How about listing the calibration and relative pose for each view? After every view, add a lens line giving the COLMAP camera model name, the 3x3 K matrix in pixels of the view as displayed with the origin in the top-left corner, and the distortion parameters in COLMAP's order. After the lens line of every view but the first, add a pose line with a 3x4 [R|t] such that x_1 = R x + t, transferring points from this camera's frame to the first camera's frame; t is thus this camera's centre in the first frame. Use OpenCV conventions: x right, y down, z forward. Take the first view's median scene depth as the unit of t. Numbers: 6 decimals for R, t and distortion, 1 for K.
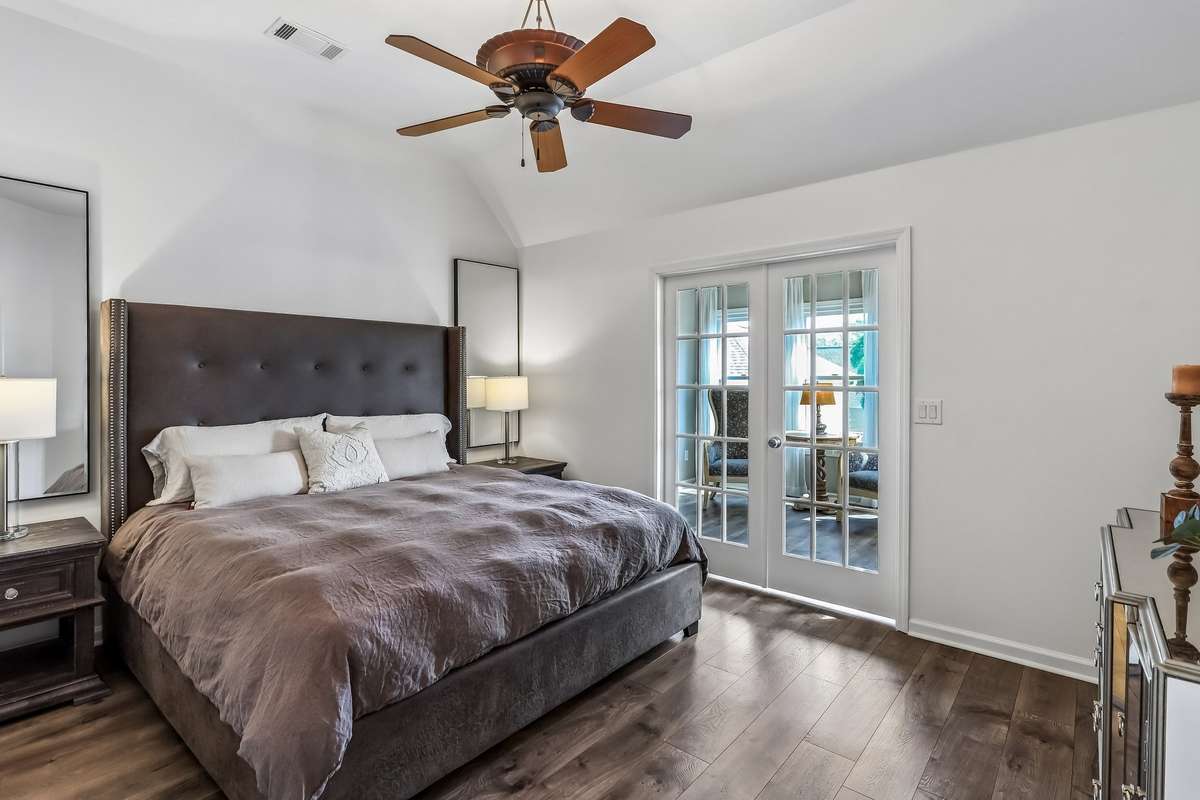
lens RADIAL K [[578.4, 0, 601.1], [0, 578.4, 389.7], [0, 0, 1]] dist [-0.011985, 0.001153]
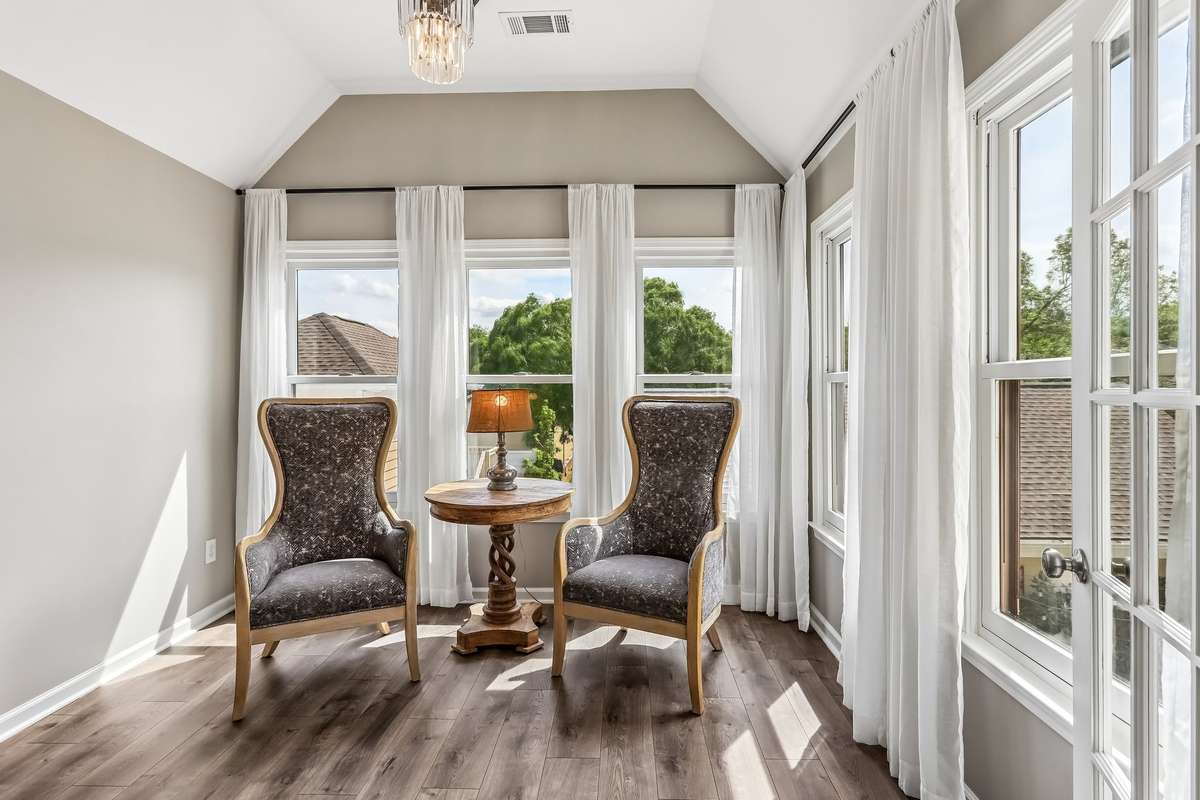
lens RADIAL K [[578.4, 0, 604.2], [0, 578.4, 398.4], [0, 0, 1]] dist [-0.011985, 0.001153]
pose [[0.791219, -0.001469, 0.611531, 0.135079], [0.010727, 0.999877, -0.011477, 0.003595], [-0.611439, 0.015641, 0.791137, 0.536034]]
